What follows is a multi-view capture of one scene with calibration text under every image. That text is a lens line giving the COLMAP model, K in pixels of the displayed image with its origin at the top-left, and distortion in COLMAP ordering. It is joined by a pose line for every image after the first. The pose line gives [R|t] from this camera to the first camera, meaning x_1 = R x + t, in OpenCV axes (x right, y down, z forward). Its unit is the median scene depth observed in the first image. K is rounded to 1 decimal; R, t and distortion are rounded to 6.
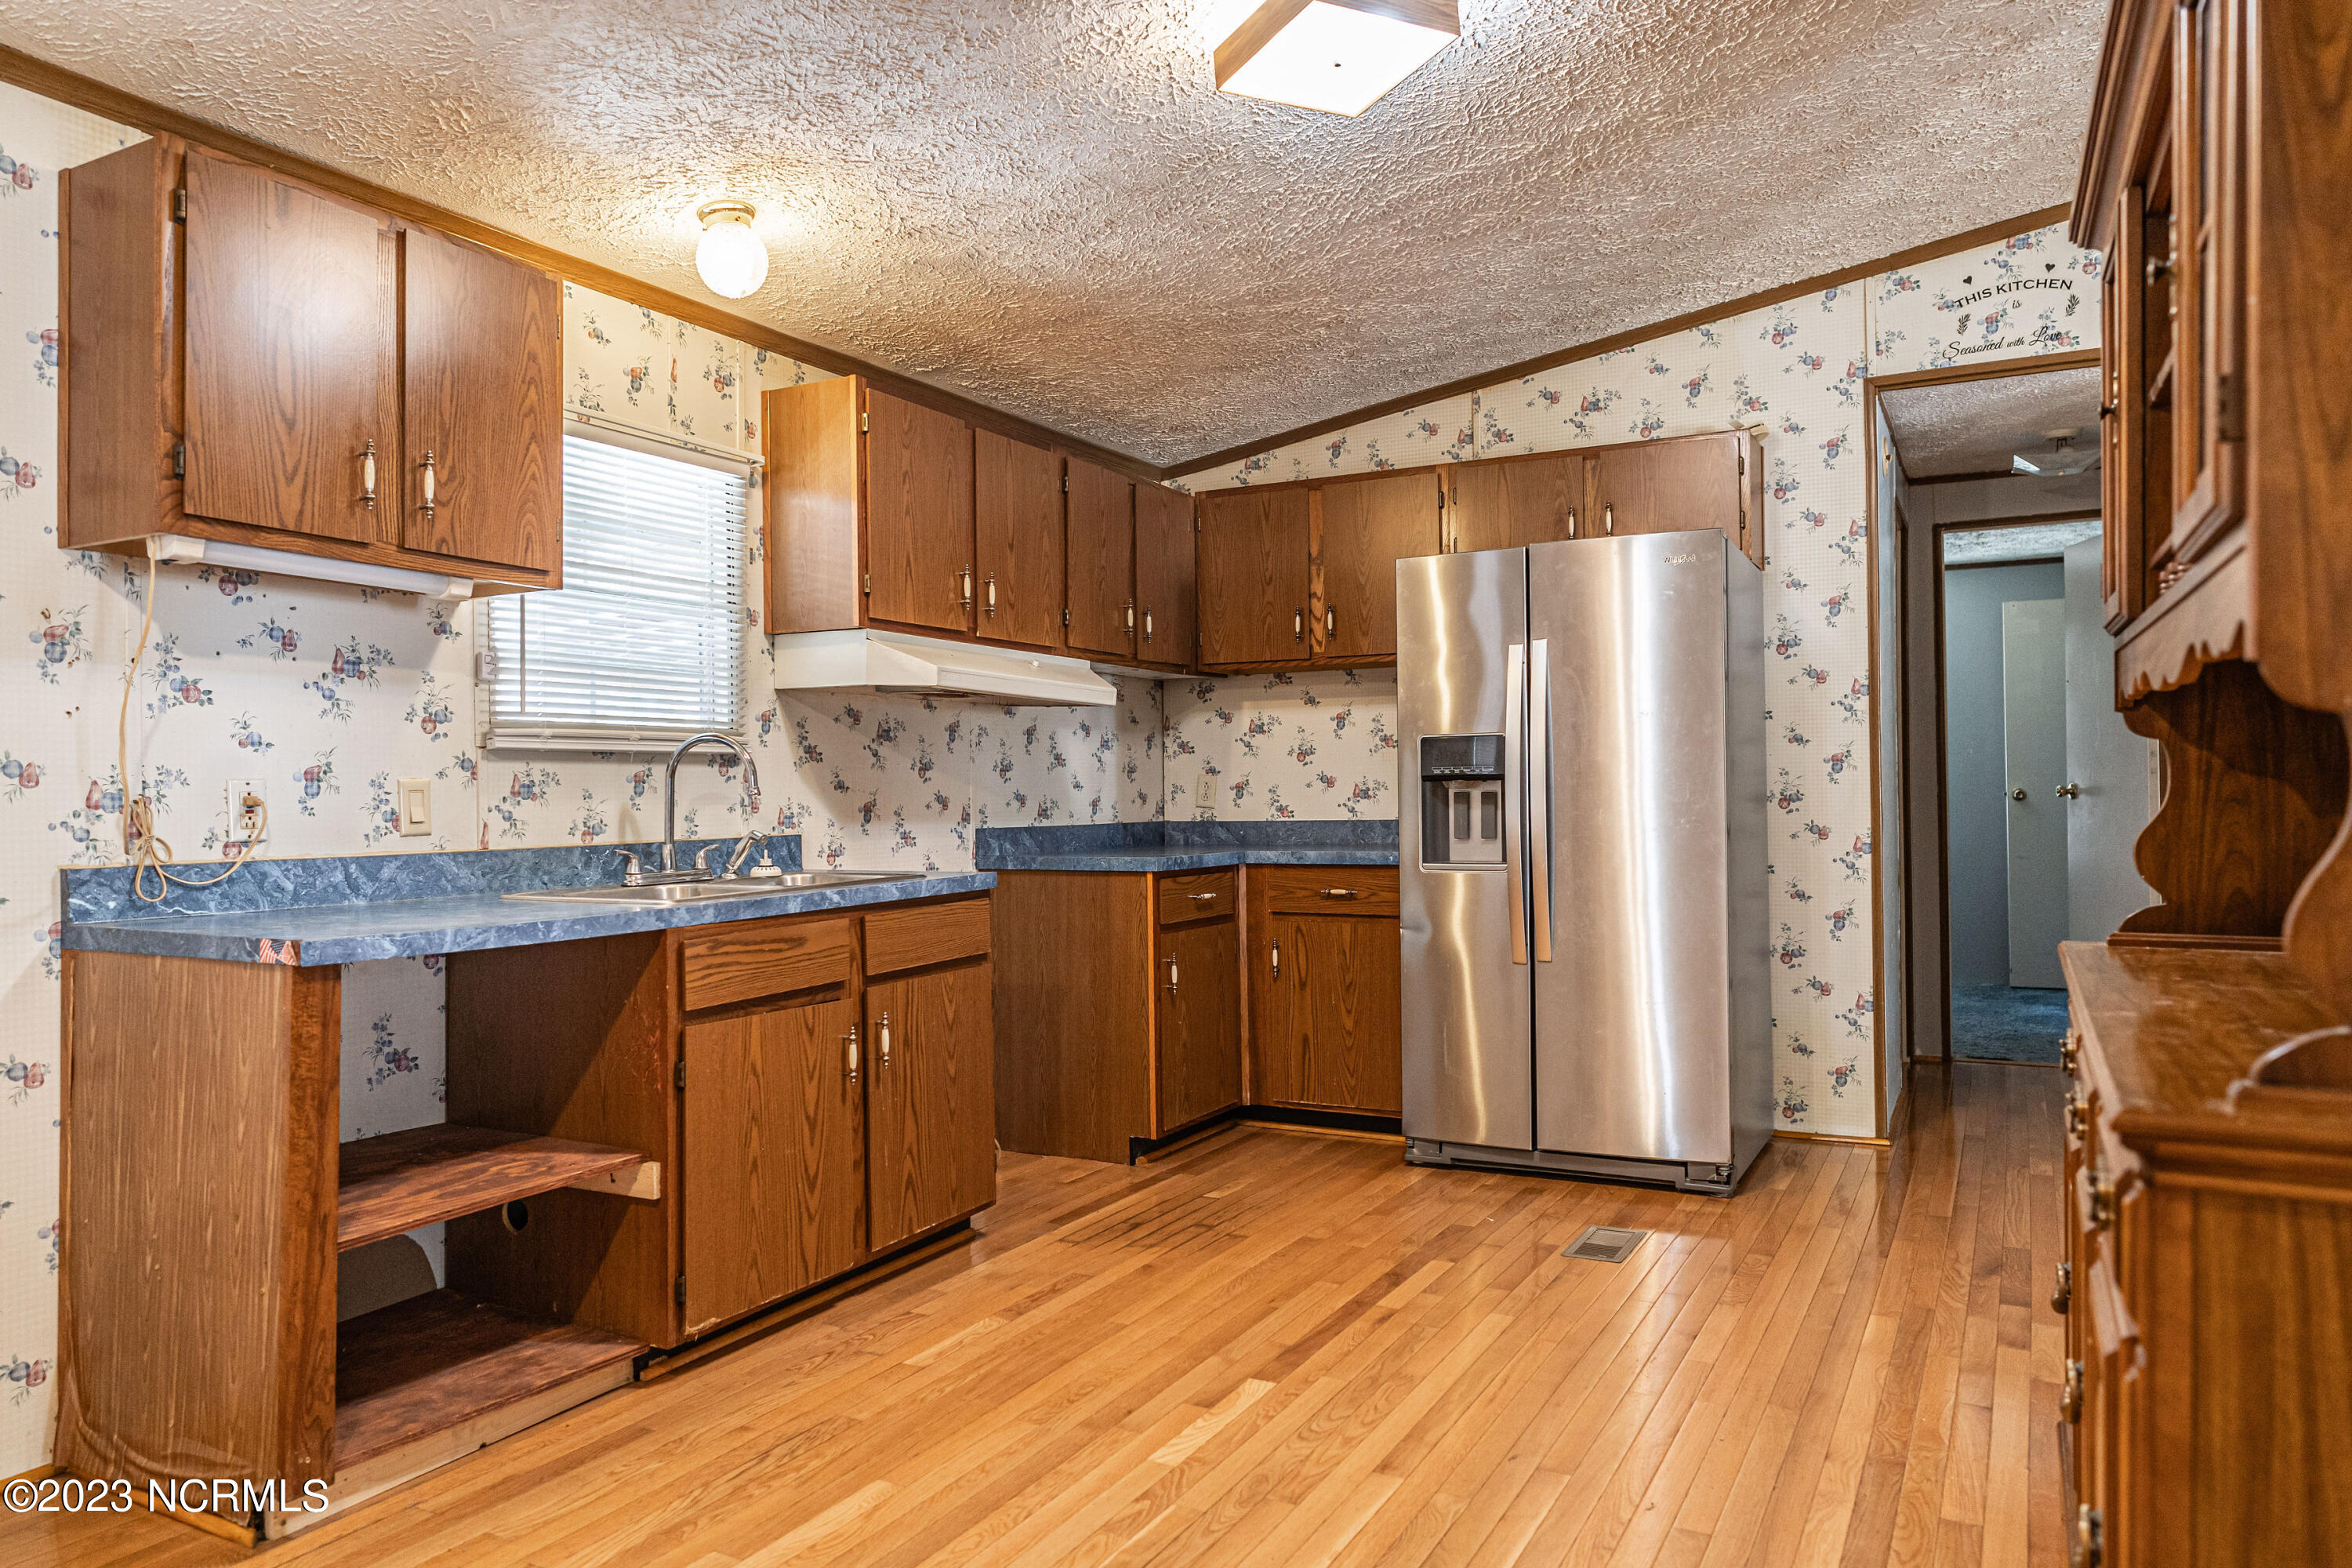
lens RADIAL K [[1585.6, 0, 1171.5], [0, 1585.6, 781.5], [0, 0, 1]] dist [0.000813, 0.001201]
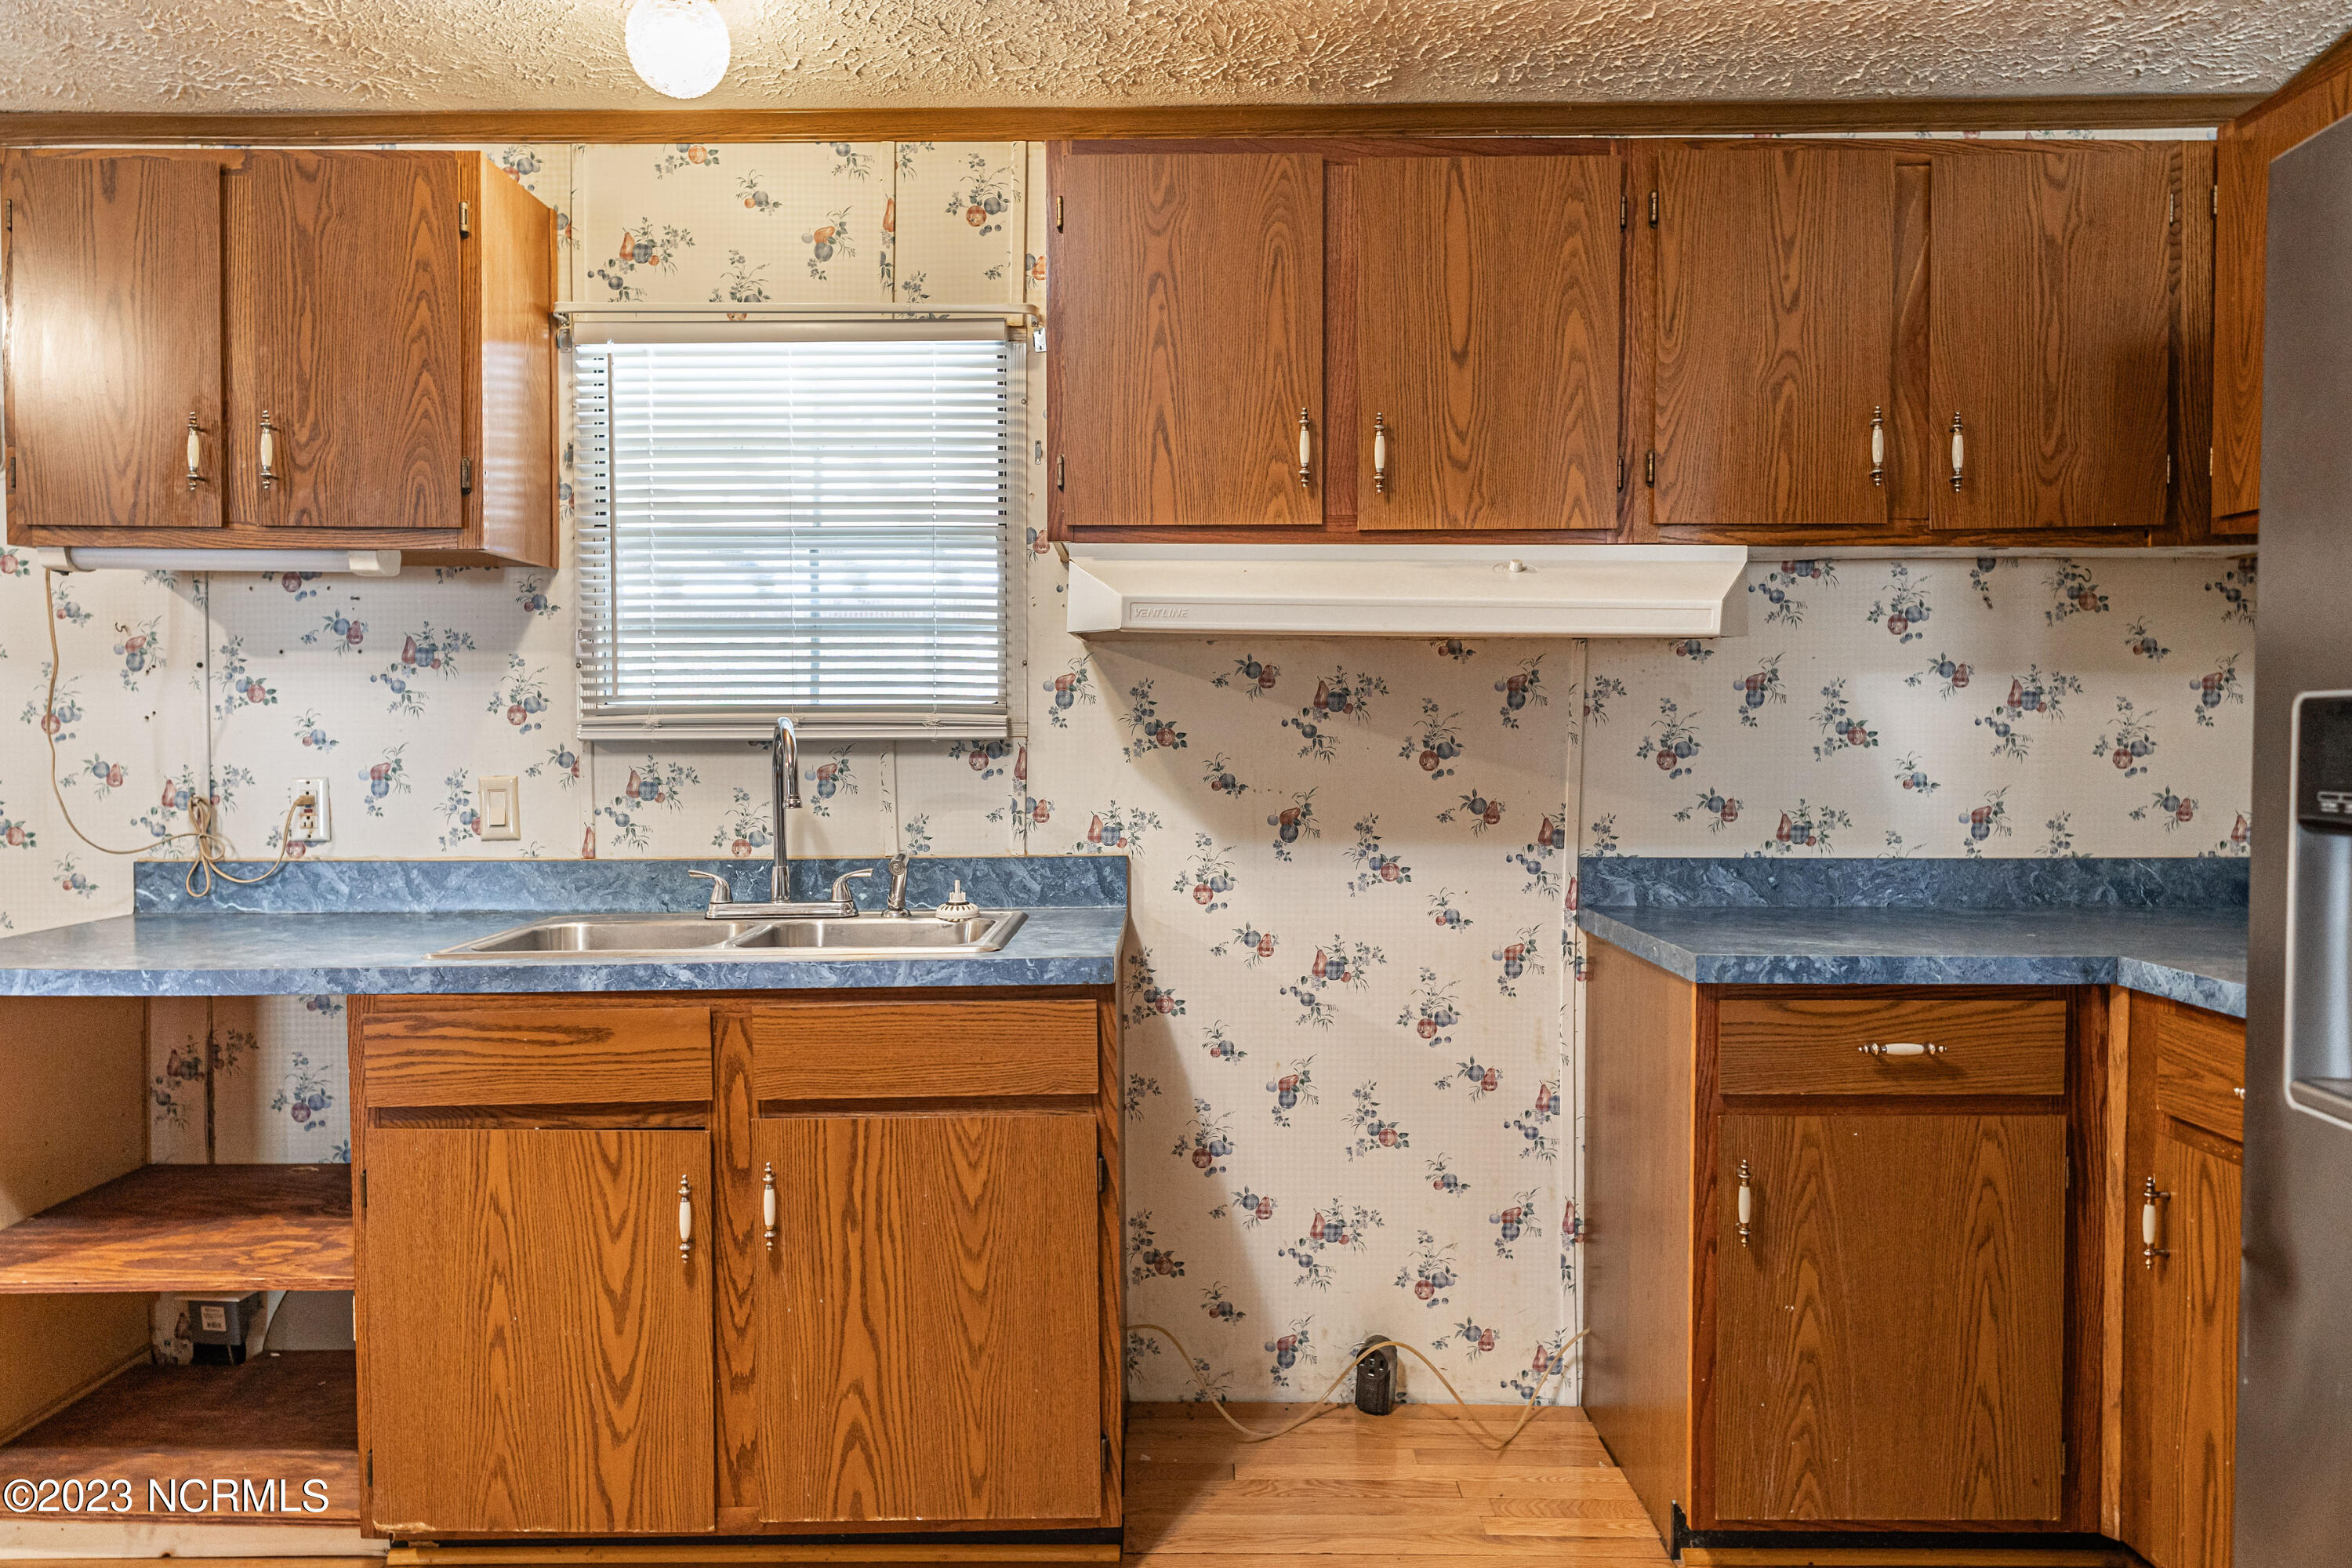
lens RADIAL K [[1585.6, 0, 1172.7], [0, 1585.6, 789.7], [0, 0, 1]] dist [0.000813, 0.001201]
pose [[0.462378, 0.043458, -0.885617, 0.467818], [0.004298, 0.998677, 0.051250, -0.036793], [0.886672, -0.027503, 0.461580, 0.888772]]
